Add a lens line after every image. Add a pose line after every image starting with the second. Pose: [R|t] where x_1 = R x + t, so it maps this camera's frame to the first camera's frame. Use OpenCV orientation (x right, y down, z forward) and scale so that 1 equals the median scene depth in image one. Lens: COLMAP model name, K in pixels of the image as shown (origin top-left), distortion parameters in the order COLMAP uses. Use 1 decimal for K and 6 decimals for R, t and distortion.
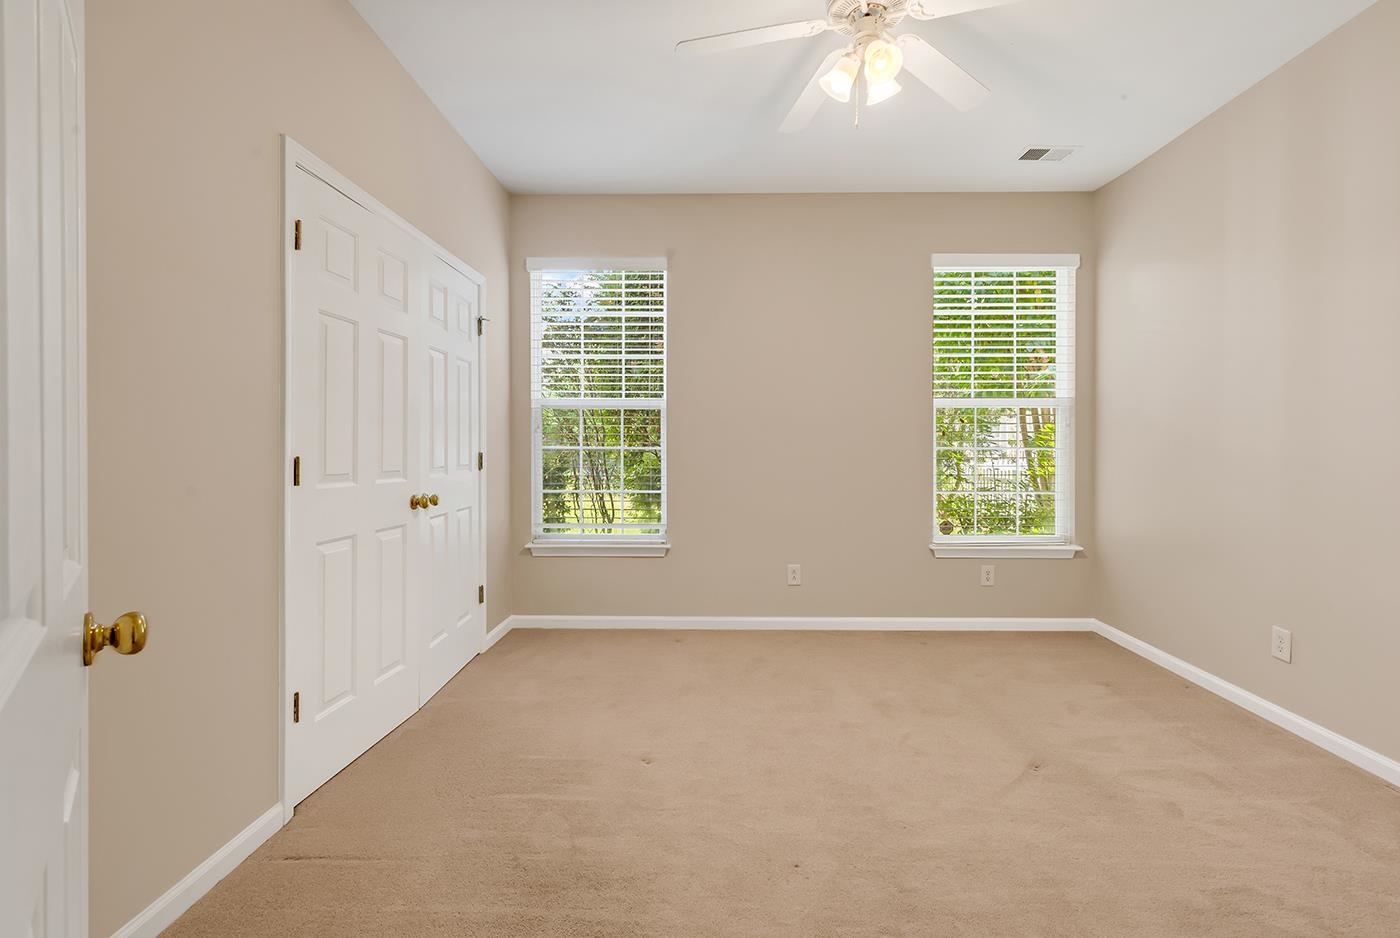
lens RADIAL K [[633.0, 0, 694.7], [0, 633.0, 463.6], [0, 0, 1]] dist [0.002190, 0.000060]
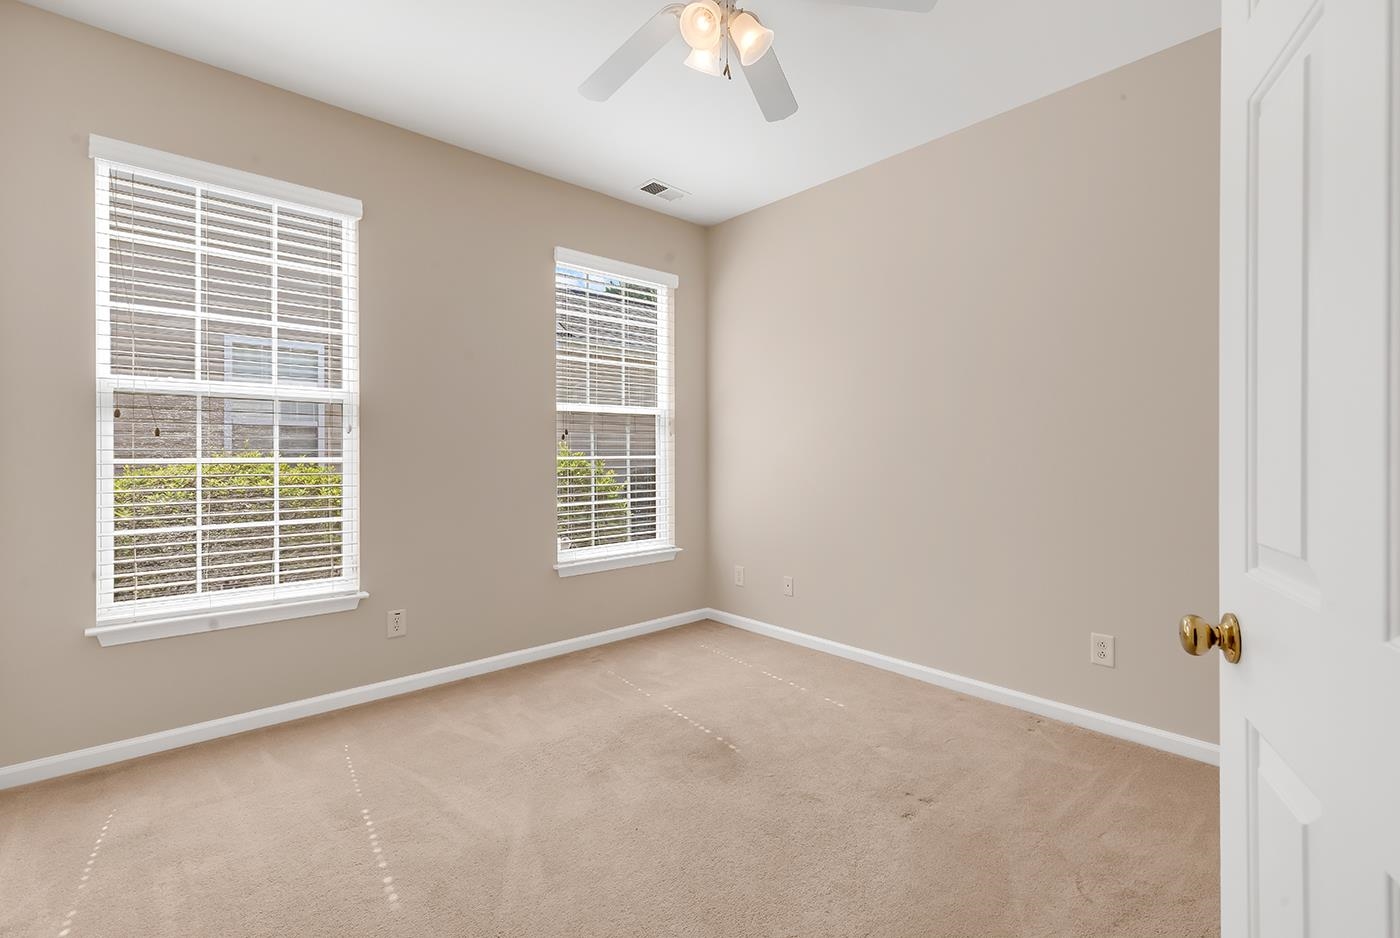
lens RADIAL K [[1089.0, 0, 700.0], [0, 1089.0, 469.0], [0, 0, 1]] dist [0.001431, -0.000253]
pose [[0.505801, -0.014363, 0.862530, -0.909989], [0.029772, 0.999556, -0.000814, -0.001787], [-0.862136, 0.026091, 0.506004, 0.030954]]
